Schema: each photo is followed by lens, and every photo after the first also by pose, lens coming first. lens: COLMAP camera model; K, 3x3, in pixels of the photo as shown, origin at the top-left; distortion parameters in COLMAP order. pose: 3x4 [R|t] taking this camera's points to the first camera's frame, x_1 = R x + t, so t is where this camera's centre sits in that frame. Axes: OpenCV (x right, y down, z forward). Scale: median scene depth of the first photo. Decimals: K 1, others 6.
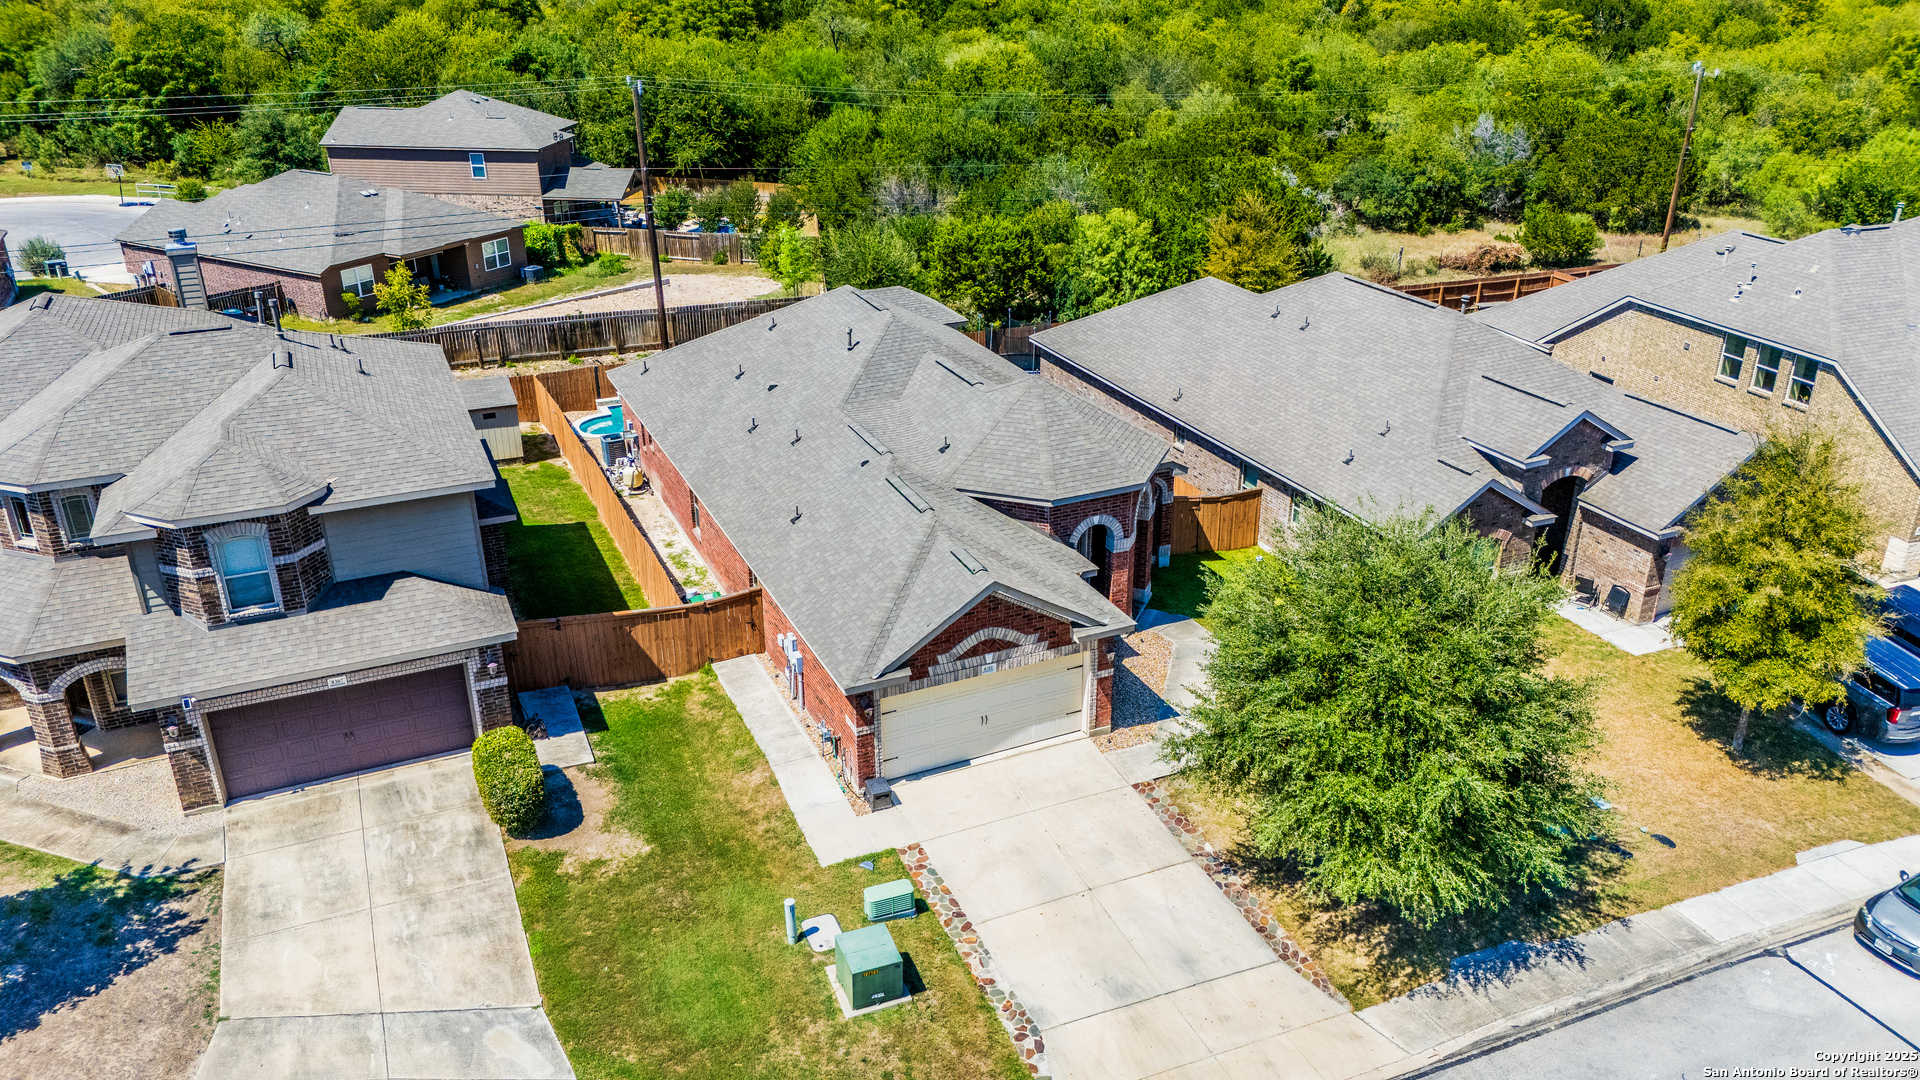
lens RADIAL K [[1414.8, 0, 963.1], [0, 1414.8, 538.2], [0, 0, 1]] dist [0.059676, -0.060331]
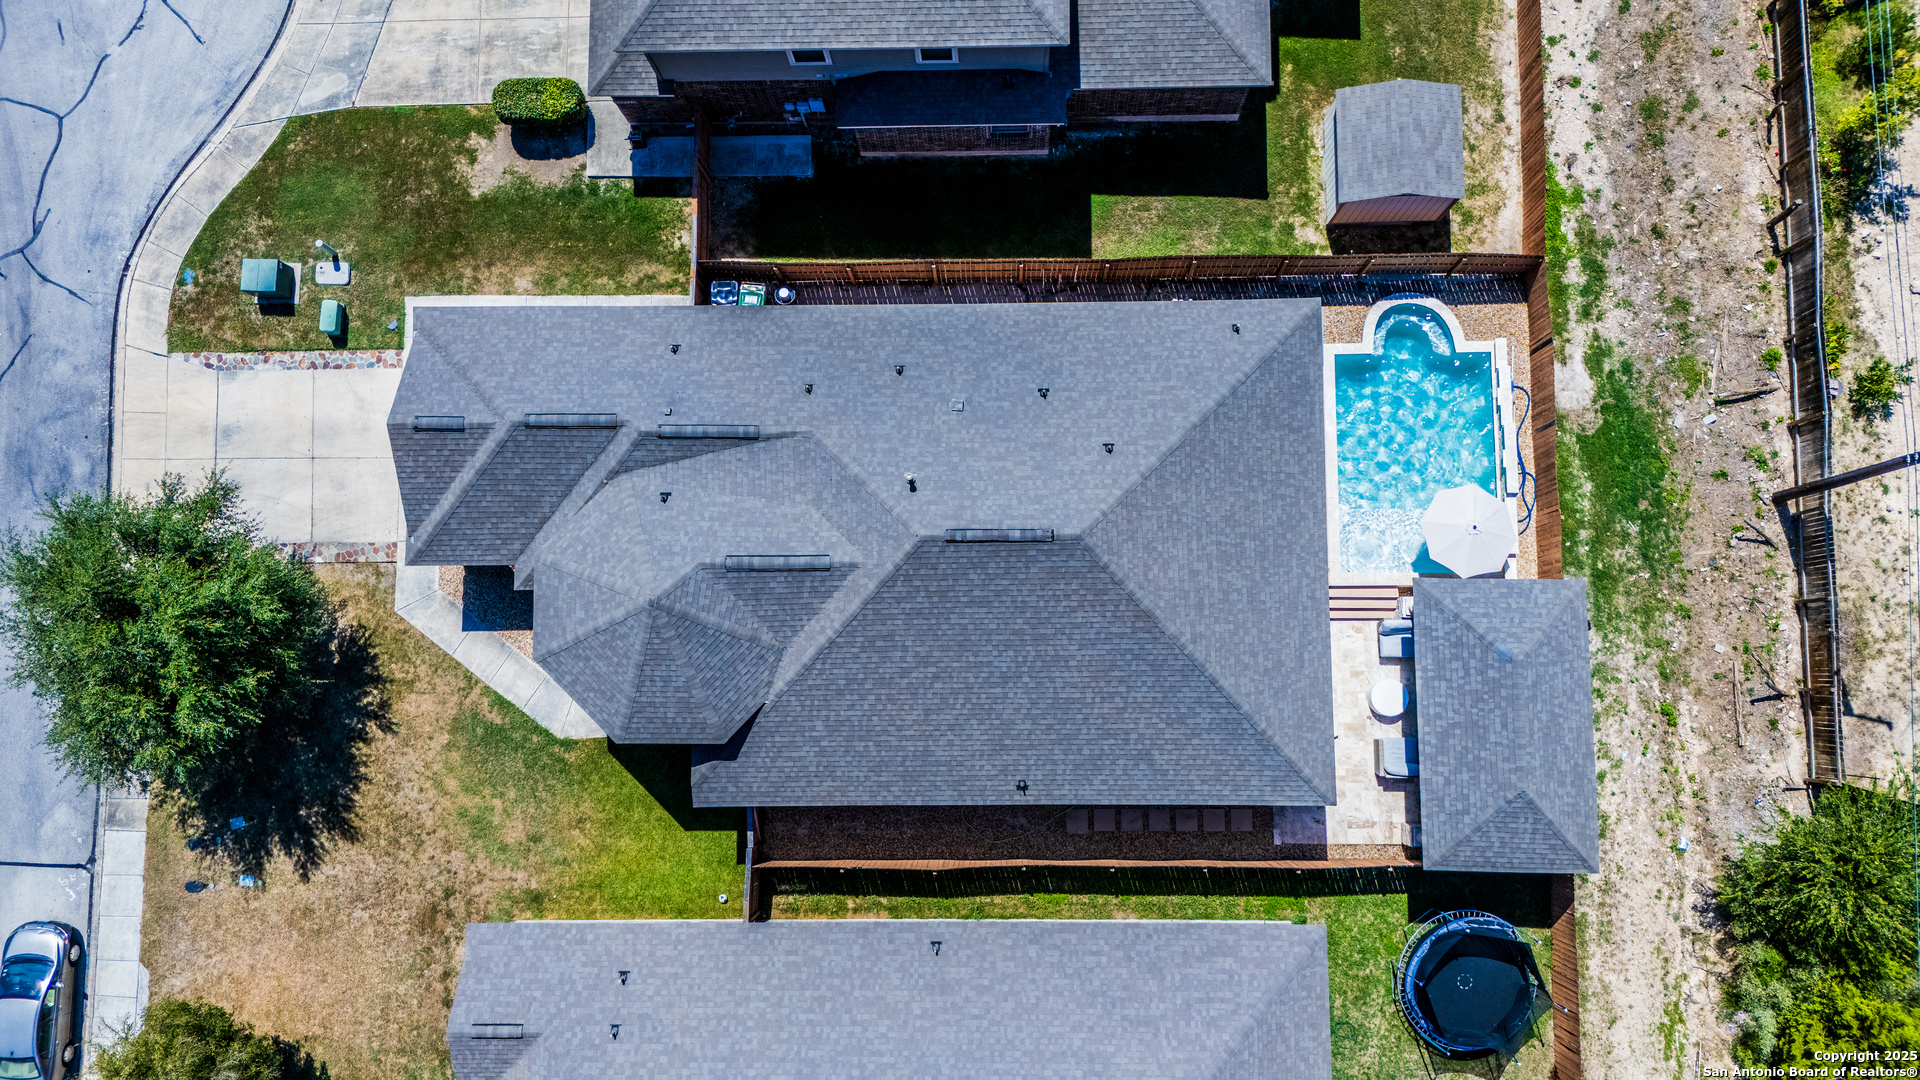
lens RADIAL K [[1414.8, 0, 963.1], [0, 1414.8, 538.2], [0, 0, 1]] dist [0.059676, -0.060331]
pose [[-0.408608, 0.909327, -0.078514, 0.005783], [-0.339400, -0.071527, 0.937919, -1.238919], [0.847259, 0.409889, 0.337852, 1.004603]]
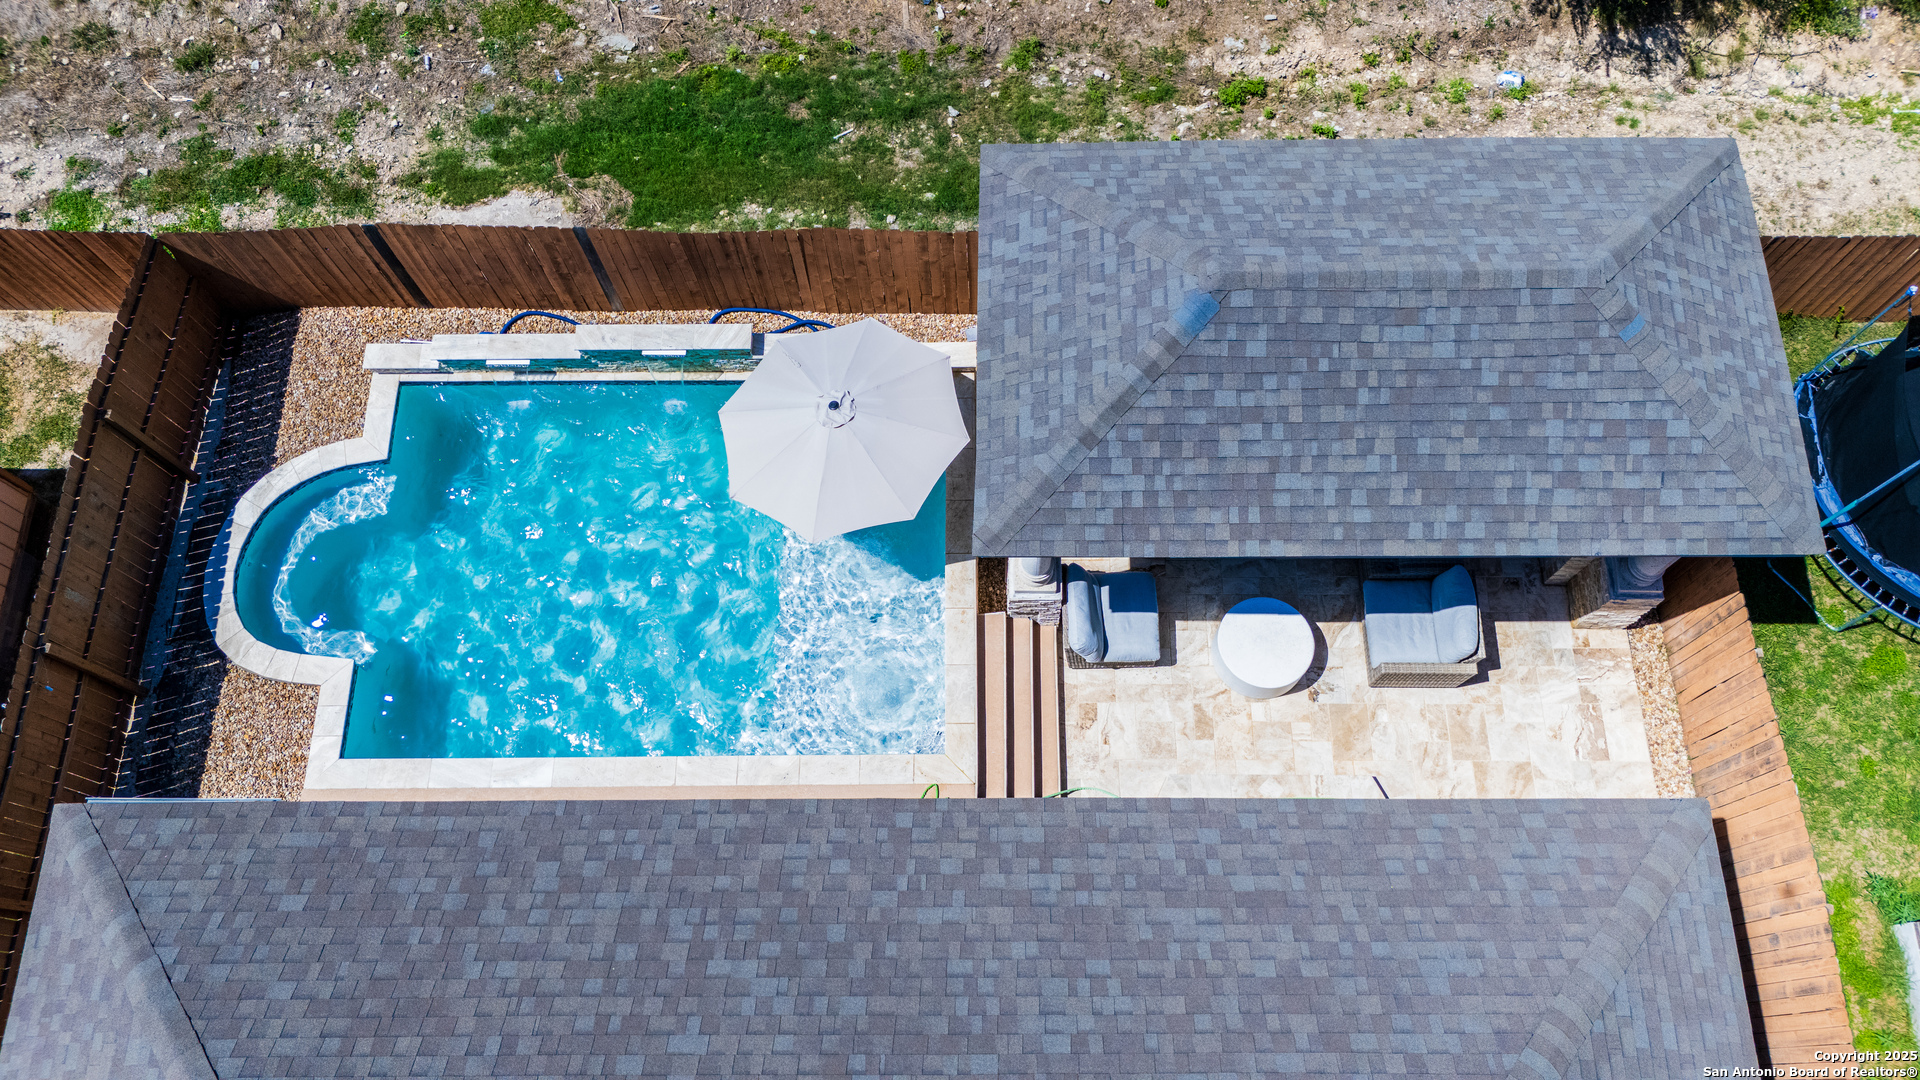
lens RADIAL K [[1414.8, 0, 963.1], [0, 1414.8, 538.2], [0, 0, 1]] dist [0.059676, -0.060331]
pose [[0.911214, 0.384268, -0.148414, -0.158878], [-0.161152, 0.664108, 0.730062, -0.546248], [0.379102, -0.641326, 0.667070, 1.475481]]
